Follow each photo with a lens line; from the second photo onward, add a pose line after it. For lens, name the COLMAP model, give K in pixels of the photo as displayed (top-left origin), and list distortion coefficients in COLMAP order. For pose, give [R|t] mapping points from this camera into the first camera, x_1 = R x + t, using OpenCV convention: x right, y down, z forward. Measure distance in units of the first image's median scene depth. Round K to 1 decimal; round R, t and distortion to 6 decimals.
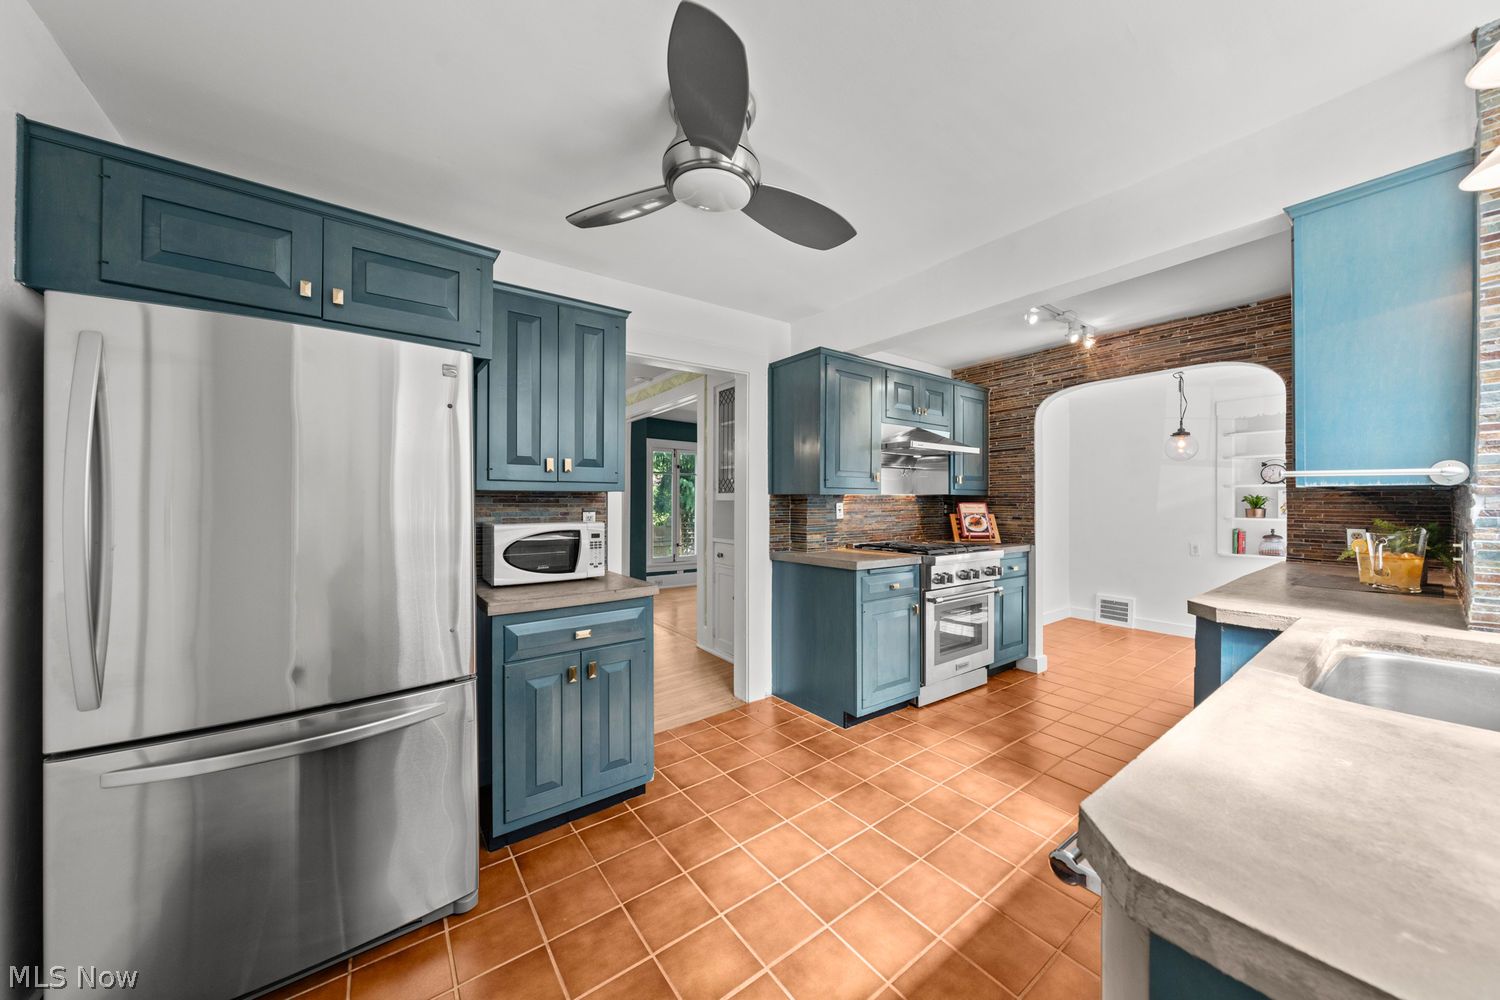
lens RADIAL K [[513.3, 0, 754.2], [0, 513.3, 497.0], [0, 0, 1]] dist [-0.005733, -0.000121]
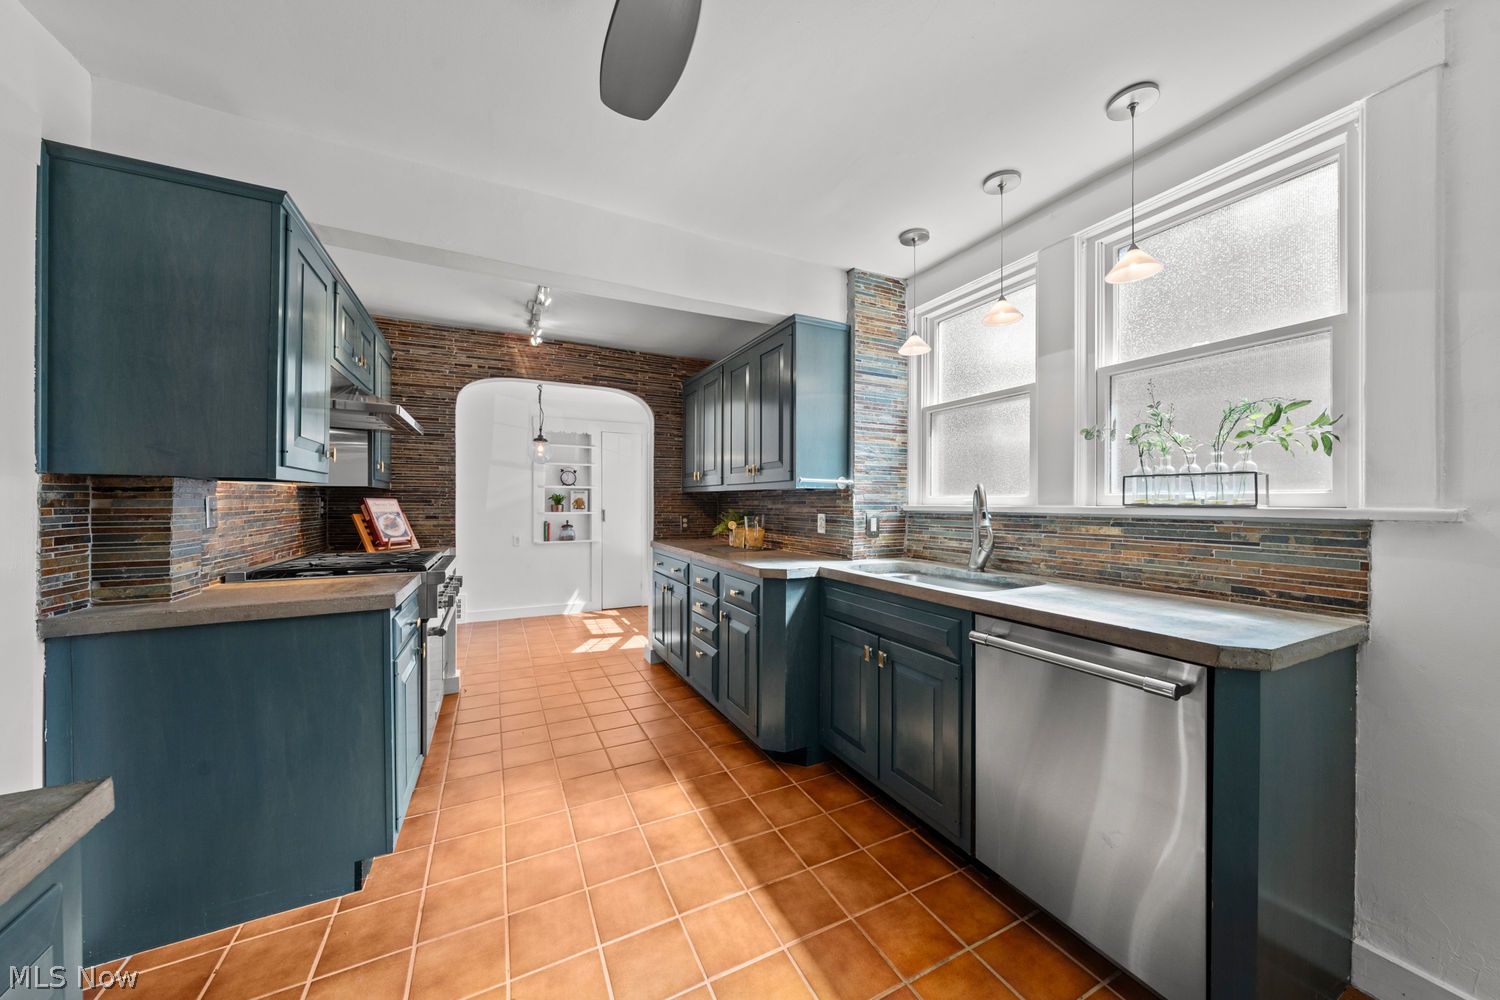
lens RADIAL K [[513.3, 0, 756.4], [0, 513.3, 498.4], [0, 0, 1]] dist [-0.005733, -0.000121]
pose [[0.163966, 0.006877, 0.986442, -0.263802], [-0.011247, 0.999924, -0.005101, 0.010416], [-0.986402, -0.010258, 0.164030, 0.396896]]
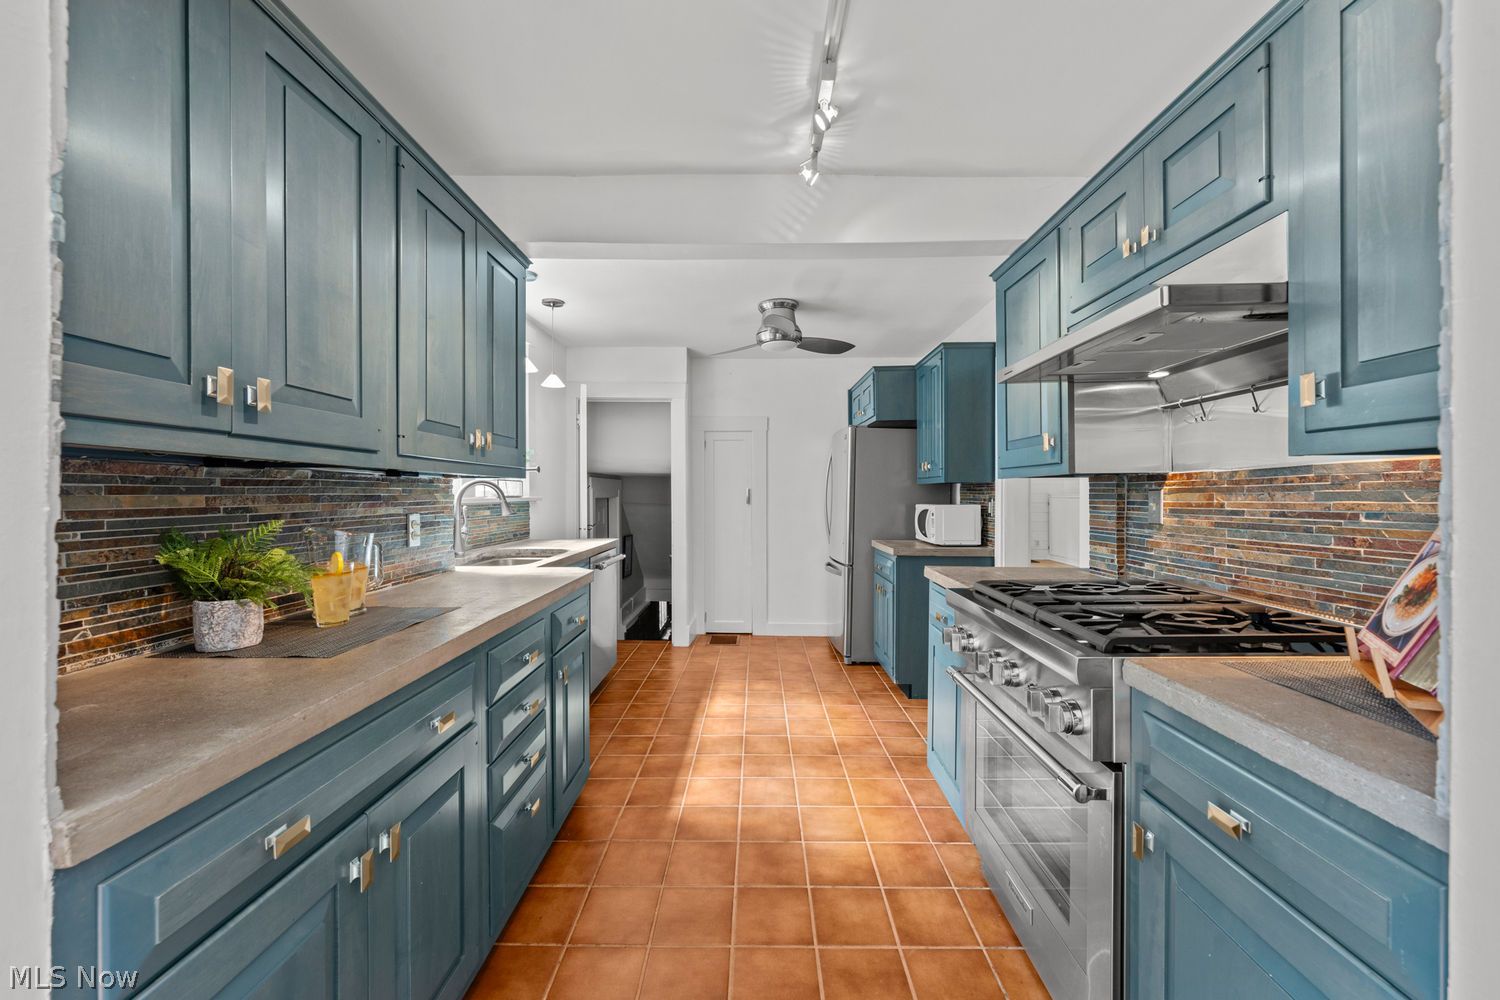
lens RADIAL K [[578.6, 0, 753.9], [0, 578.6, 499.4], [0, 0, 1]] dist [-0.009416, -0.000368]
pose [[-0.600307, 0.009622, -0.799712, 0.868315], [0.009549, 0.999943, 0.004863, 0.014538], [0.799713, -0.004717, -0.600364, 1.079159]]
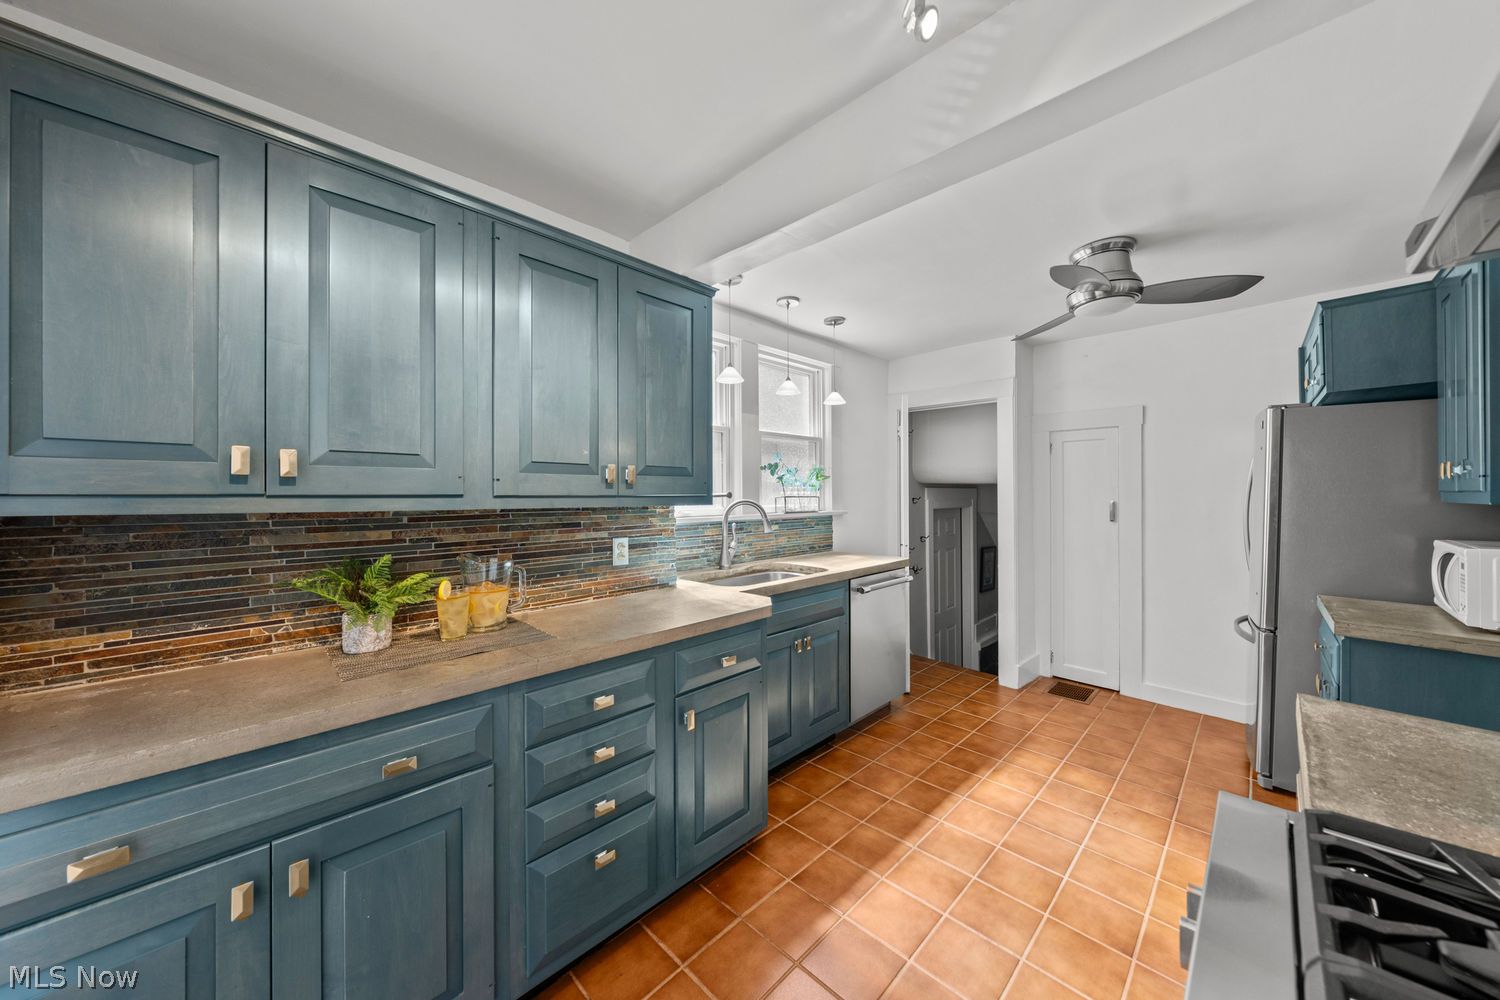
lens RADIAL K [[513.3, 0, 758.7], [0, 513.3, 495.2], [0, 0, 1]] dist [-0.005733, -0.000121]
pose [[-0.987980, 0.004661, -0.154514, 0.529322], [0.005793, 0.999960, -0.006878, -0.016117], [0.154475, -0.007691, -0.987967, 1.067862]]
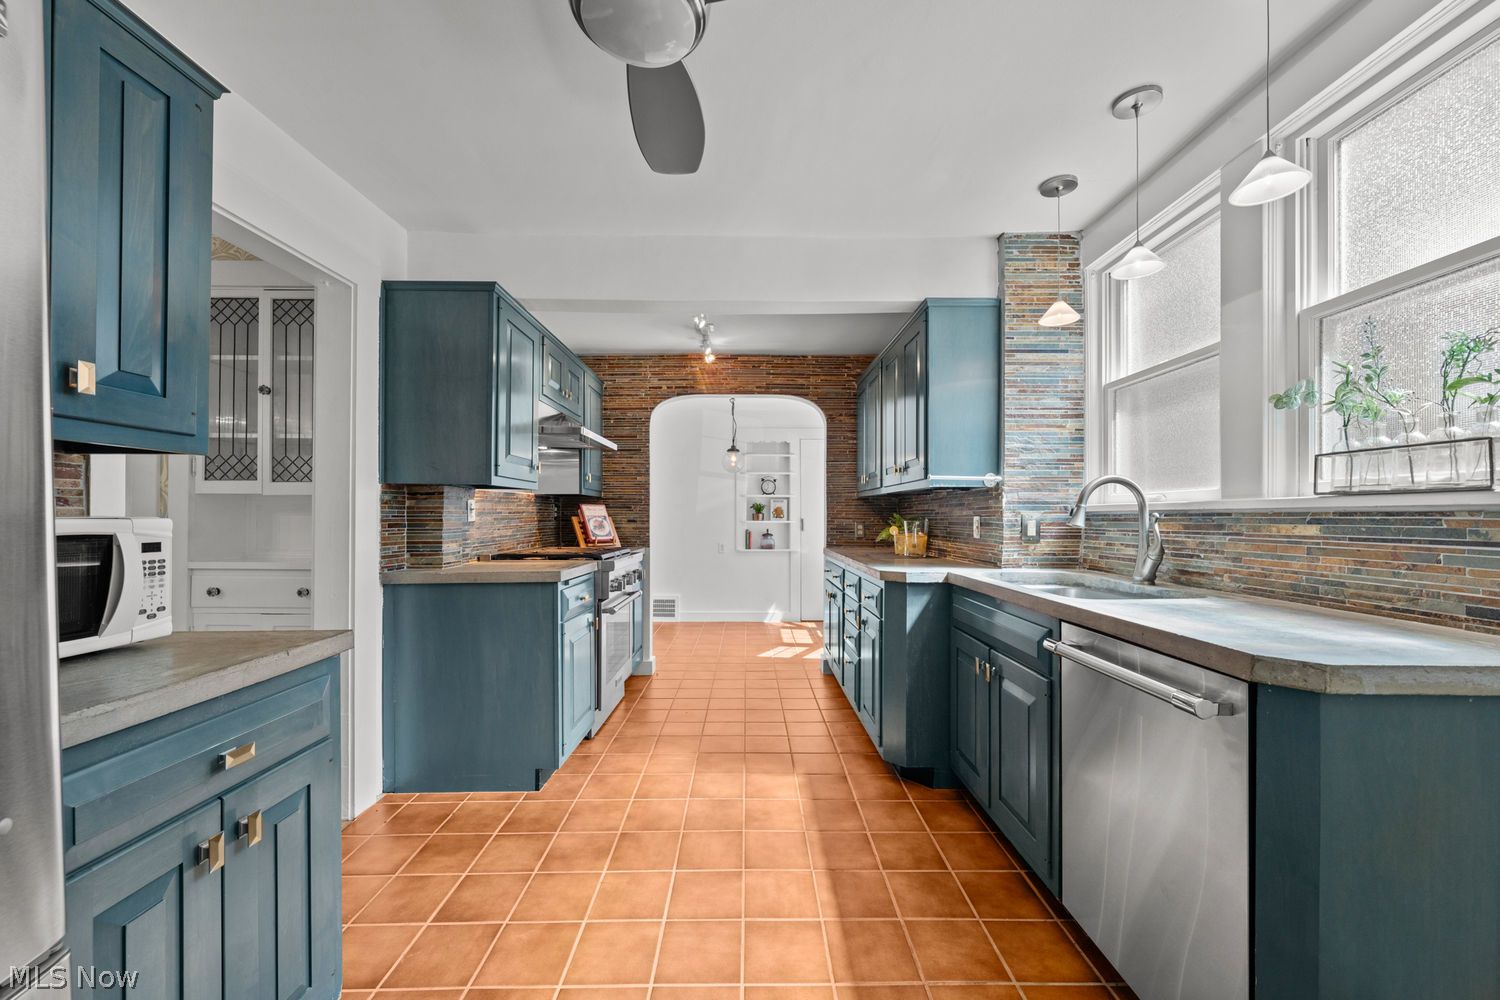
lens RADIAL K [[578.6, 0, 752.9], [0, 578.6, 509.2], [0, 0, 1]] dist [-0.009416, -0.000368]
pose [[0.587686, 0.010406, 0.809023, -0.281677], [-0.008317, 0.999942, -0.006820, 0.028627], [-0.809047, -0.002721, 0.587738, 0.196692]]
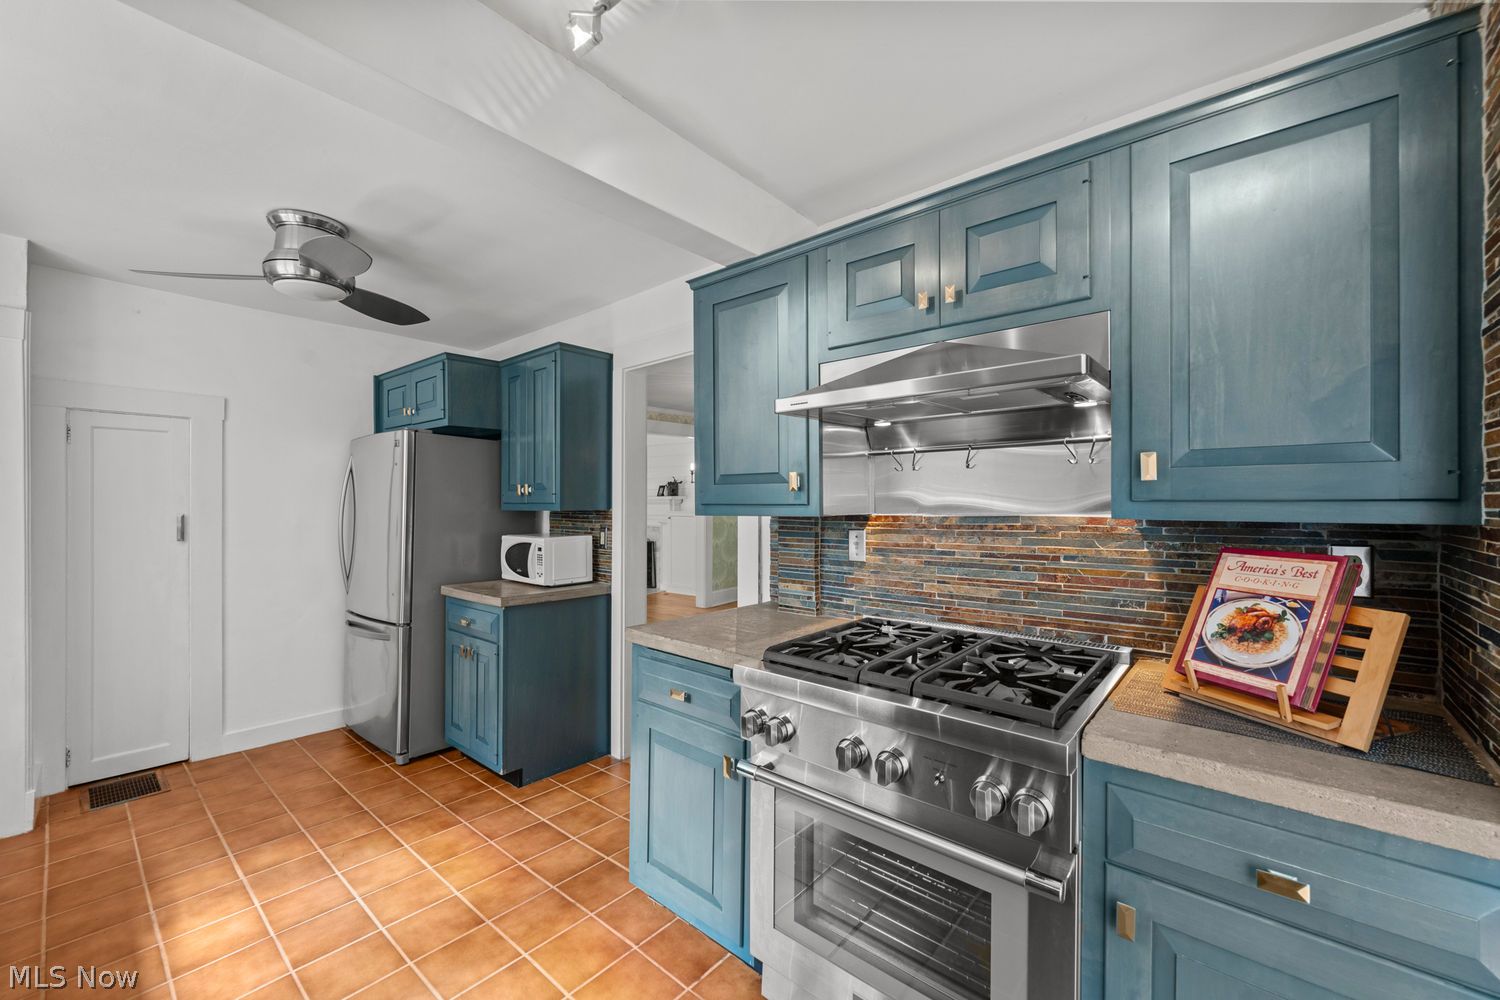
lens RADIAL K [[578.6, 0, 761.2], [0, 578.6, 503.4], [0, 0, 1]] dist [-0.009416, -0.000368]
pose [[0.247010, -0.000551, -0.969013, 0.742927], [0.008391, 0.999964, 0.001570, -0.018069], [0.968977, -0.008519, 0.247006, 0.806289]]
